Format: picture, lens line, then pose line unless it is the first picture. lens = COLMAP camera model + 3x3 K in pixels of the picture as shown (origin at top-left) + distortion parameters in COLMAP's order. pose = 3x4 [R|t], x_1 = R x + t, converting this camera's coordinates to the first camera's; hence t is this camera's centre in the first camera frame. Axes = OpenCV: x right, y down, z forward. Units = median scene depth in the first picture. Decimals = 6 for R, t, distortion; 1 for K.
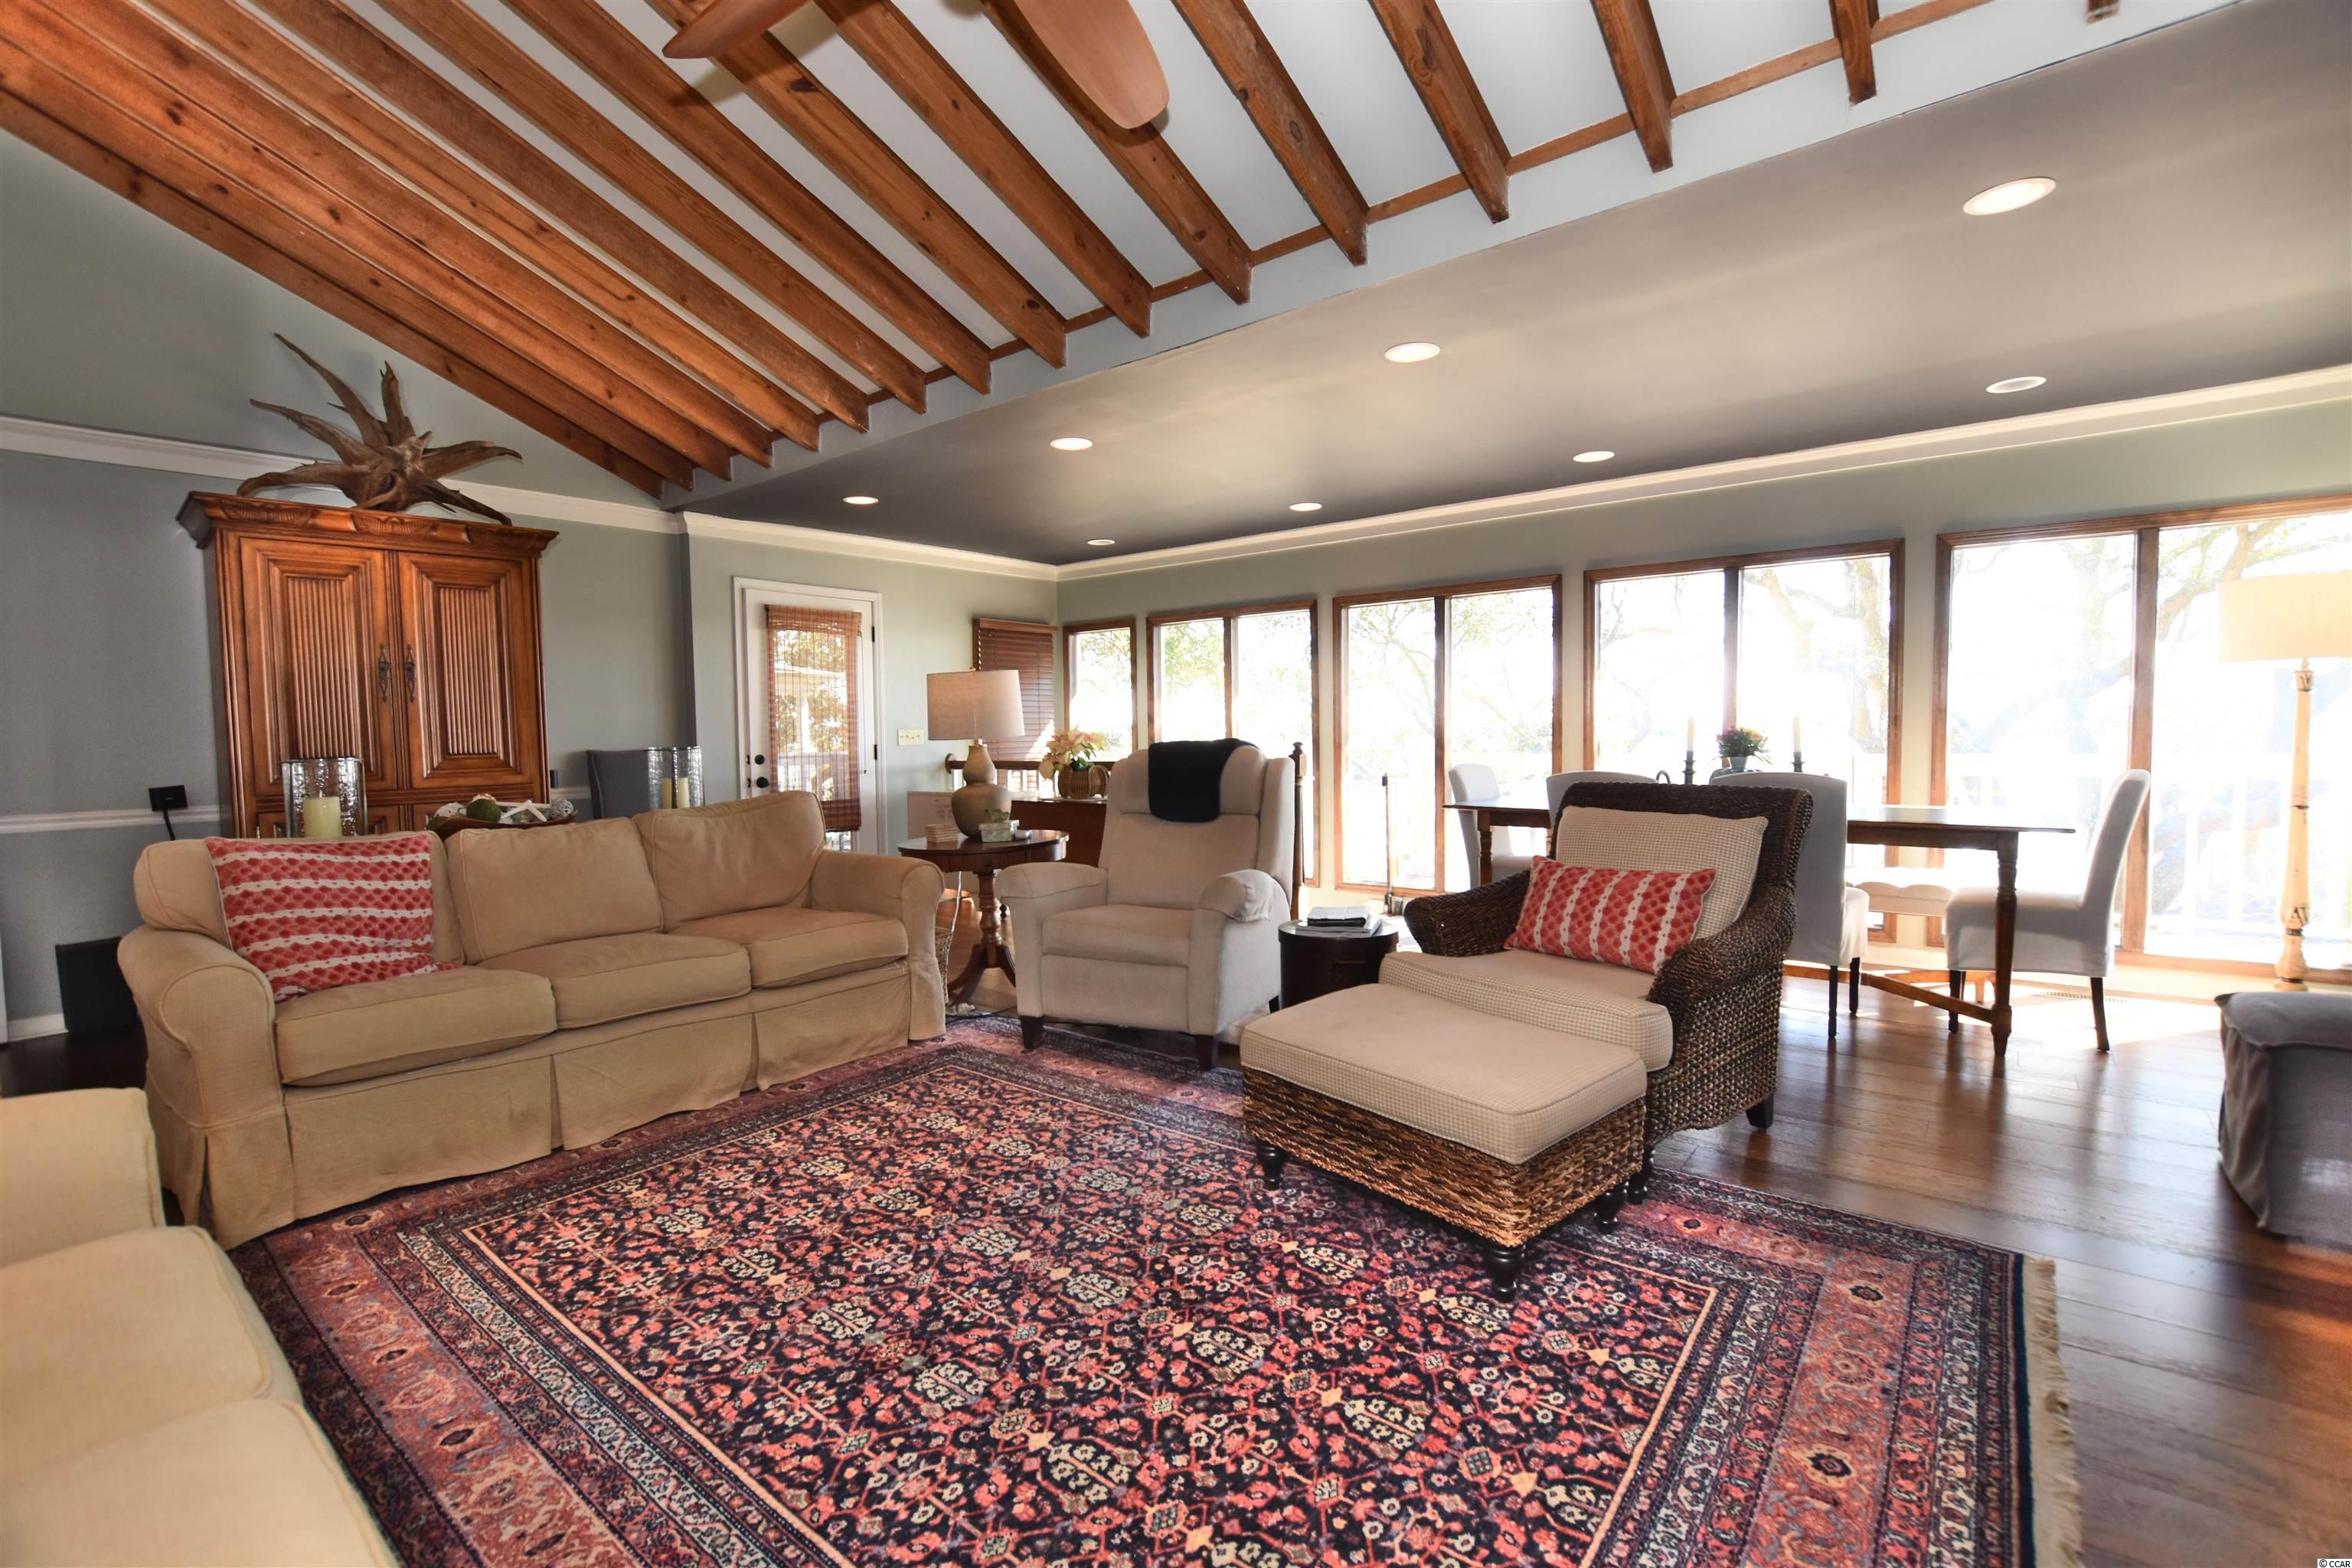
lens RADIAL K [[1036.8, 0, 1178.0], [0, 1036.8, 783.7], [0, 0, 1]] dist [-0.034981, 0.005569]
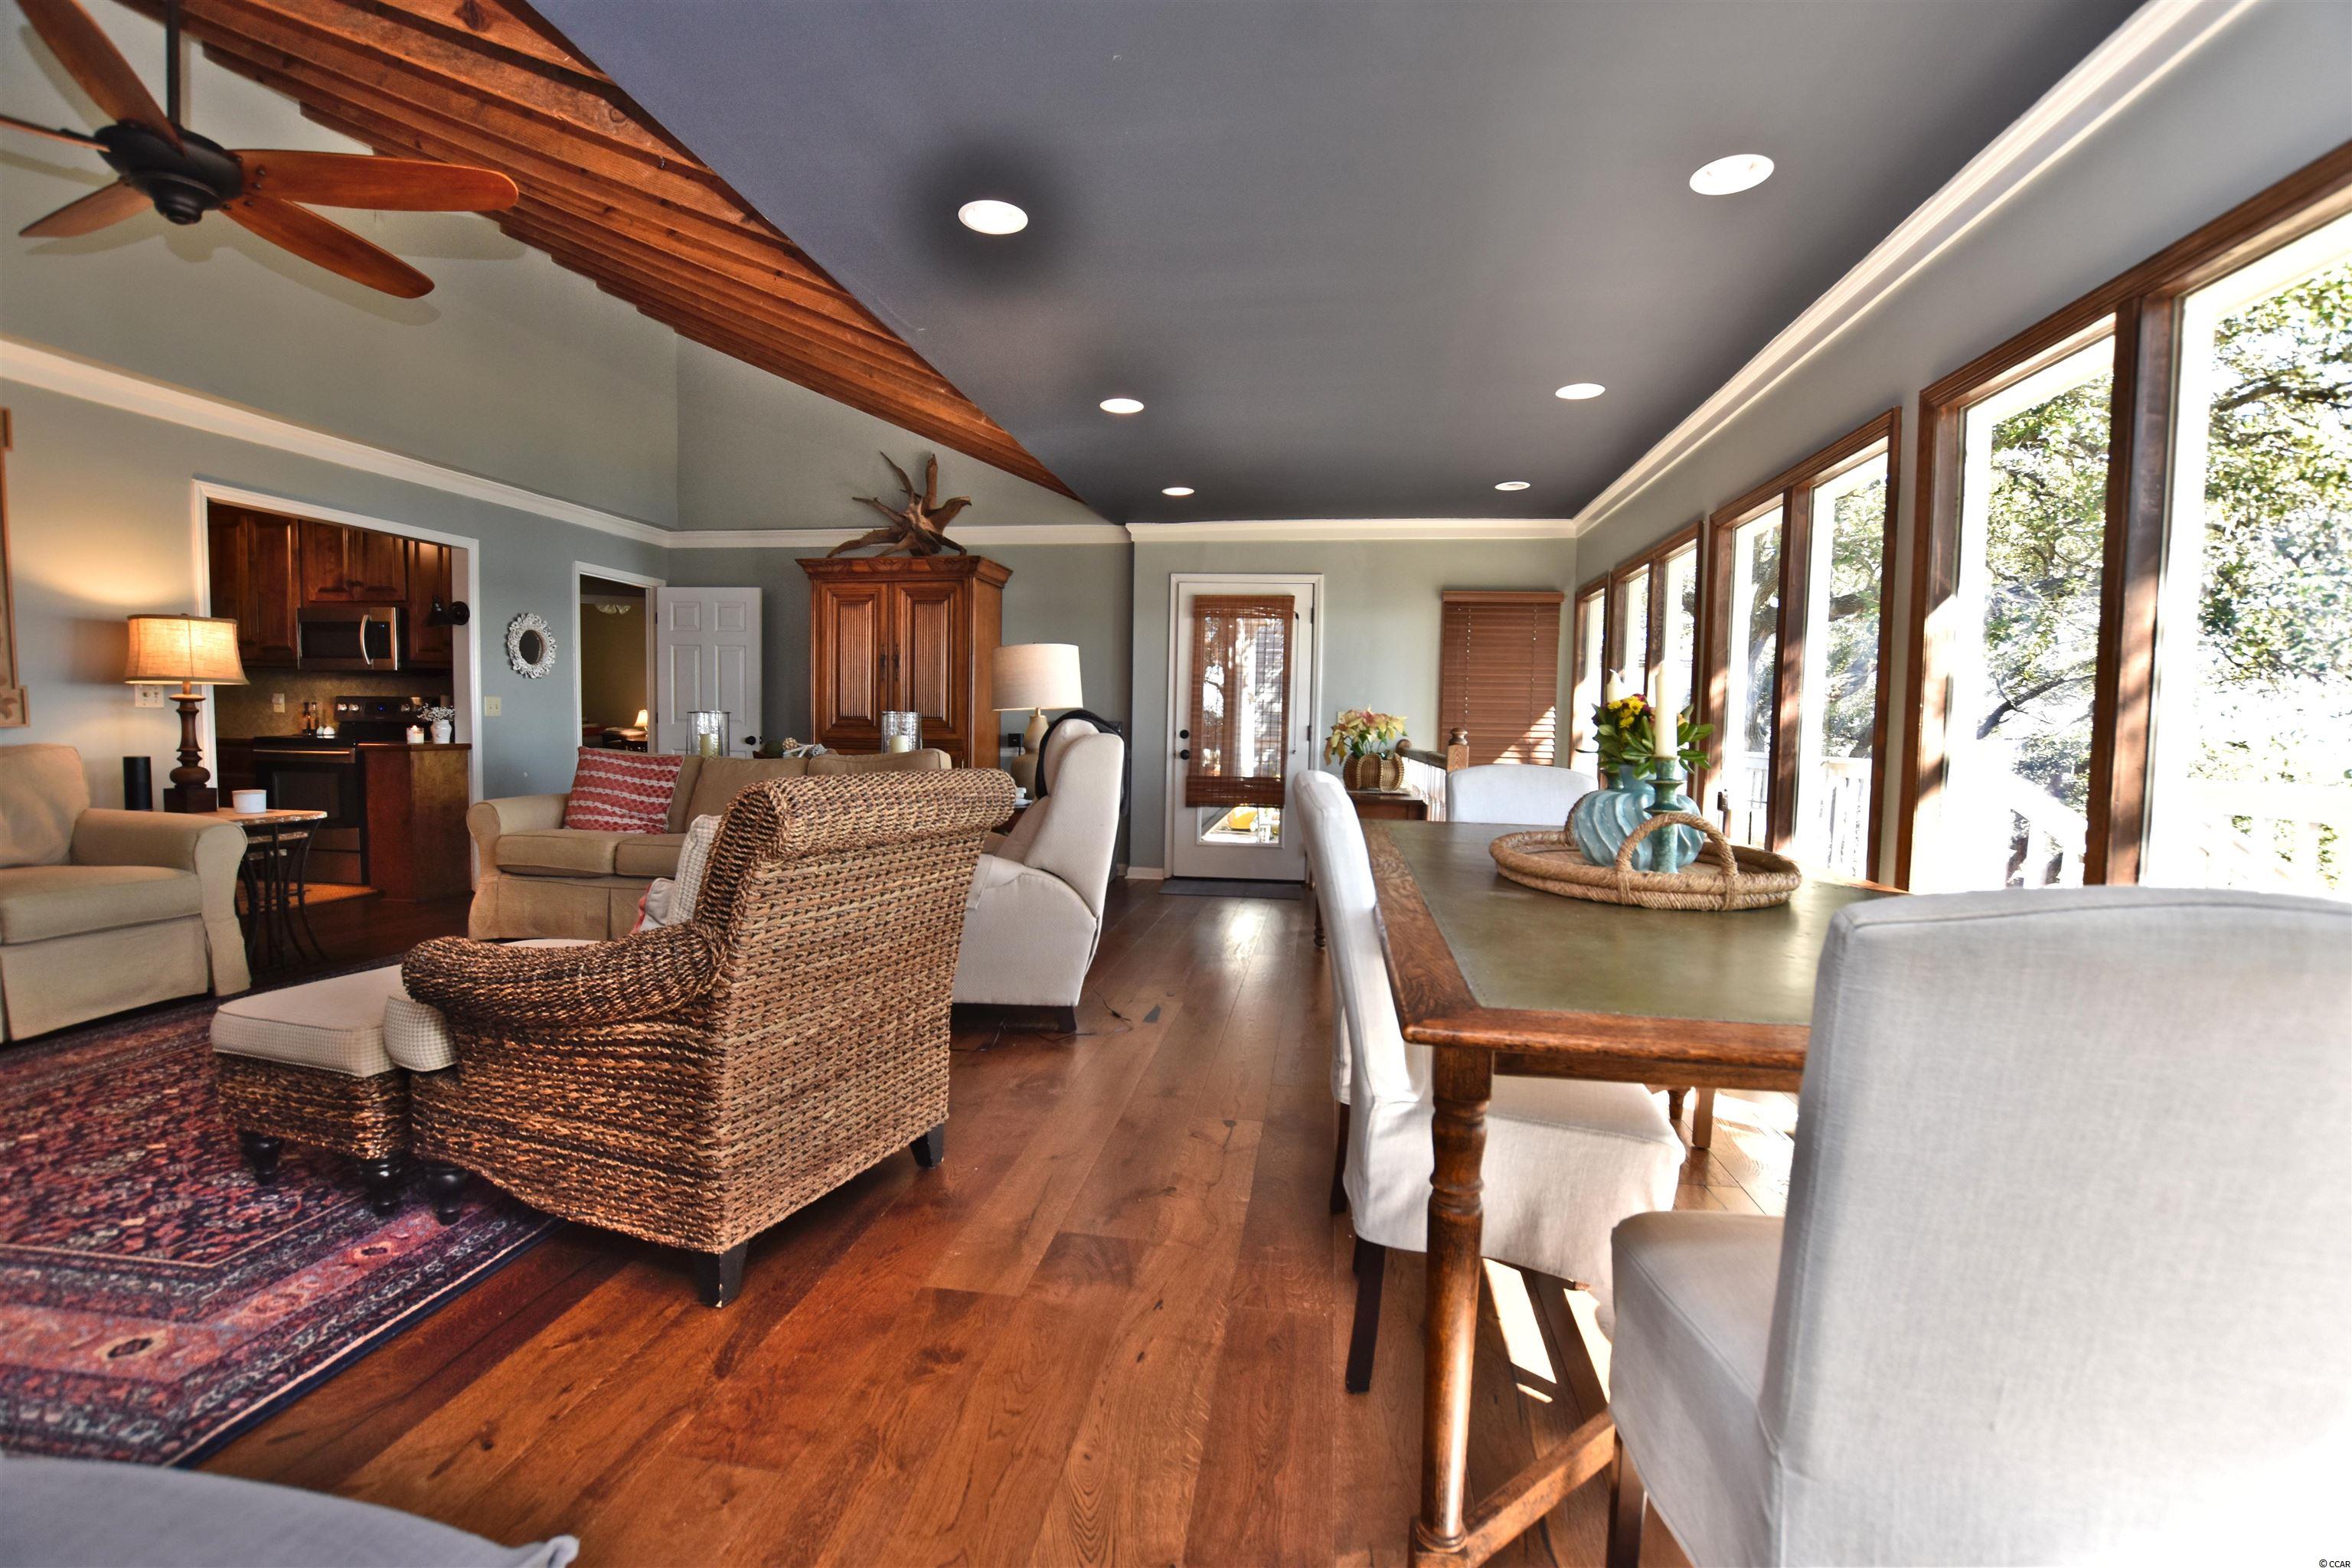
lens RADIAL K [[1036.8, 0, 1179.9], [0, 1036.8, 790.9], [0, 0, 1]] dist [-0.034981, 0.005569]
pose [[0.516506, 0.076851, -0.852828, 0.652166], [-0.071688, 0.996349, 0.046367, -0.016438], [0.853278, 0.037189, 0.520129, 0.474544]]
